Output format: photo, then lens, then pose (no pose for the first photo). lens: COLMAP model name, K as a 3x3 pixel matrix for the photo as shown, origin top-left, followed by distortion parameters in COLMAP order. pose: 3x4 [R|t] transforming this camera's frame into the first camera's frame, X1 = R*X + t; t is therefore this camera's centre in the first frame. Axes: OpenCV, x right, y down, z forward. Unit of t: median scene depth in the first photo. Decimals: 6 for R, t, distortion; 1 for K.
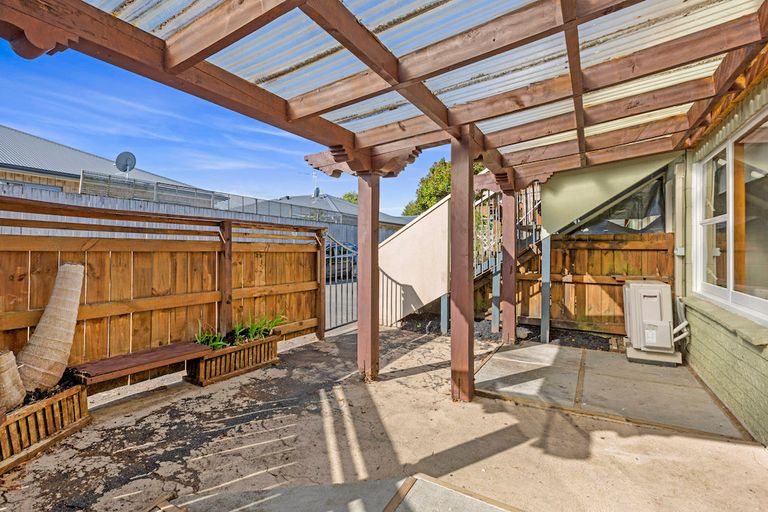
lens RADIAL K [[339.4, 0, 381.1], [0, 339.4, 256.4], [0, 0, 1]] dist [0.001024, 0.000375]
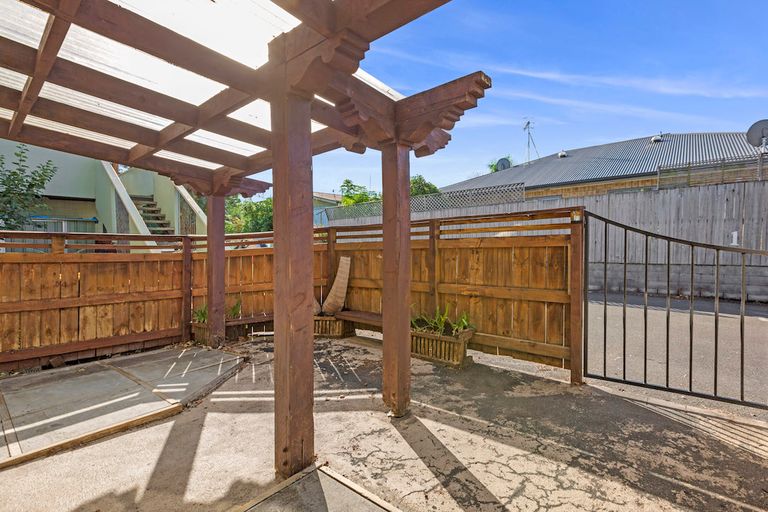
lens RADIAL K [[339.4, 0, 381.1], [0, 339.4, 256.4], [0, 0, 1]] dist [0.001024, 0.000375]
pose [[-0.123318, 0.017659, -0.992210, 0.699718], [-0.003073, 0.999830, 0.018177, -0.007876], [0.992363, 0.005290, -0.123242, 1.006477]]
